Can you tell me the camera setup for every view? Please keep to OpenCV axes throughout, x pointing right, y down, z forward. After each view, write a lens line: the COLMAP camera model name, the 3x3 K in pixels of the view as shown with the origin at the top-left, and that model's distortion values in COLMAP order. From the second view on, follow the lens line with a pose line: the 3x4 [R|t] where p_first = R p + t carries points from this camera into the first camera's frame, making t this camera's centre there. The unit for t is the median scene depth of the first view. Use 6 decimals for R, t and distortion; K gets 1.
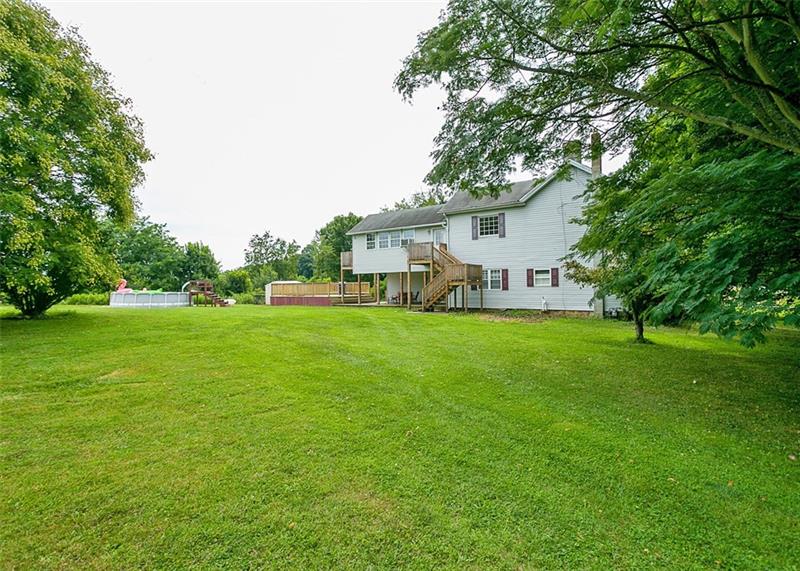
lens RADIAL K [[416.0, 0, 399.9], [0, 416.0, 286.1], [0, 0, 1]] dist [-0.028735, 0.008436]
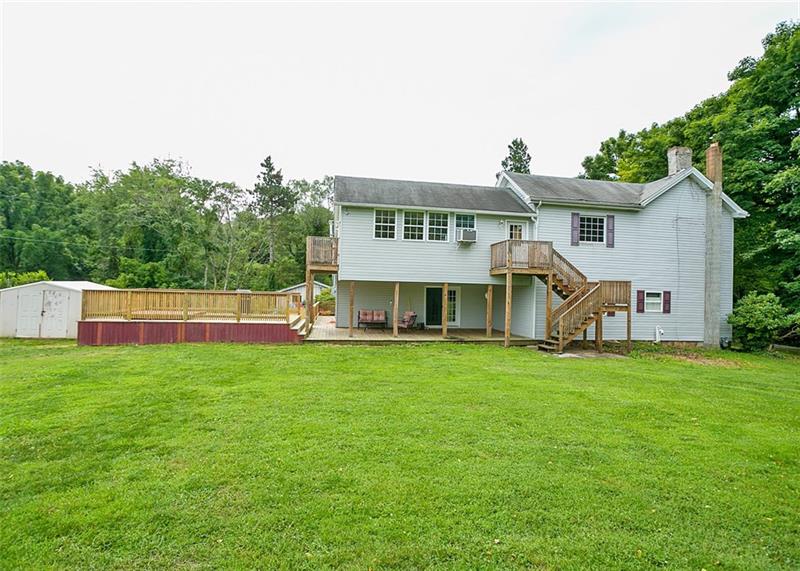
lens RADIAL K [[416.0, 0, 399.9], [0, 416.0, 287.8], [0, 0, 1]] dist [-0.028735, 0.008436]
pose [[0.708432, 0.037136, 0.704801, -0.549035], [-0.035083, 0.999233, -0.017386, -0.015207], [-0.704906, -0.012410, 0.709192, 0.713972]]
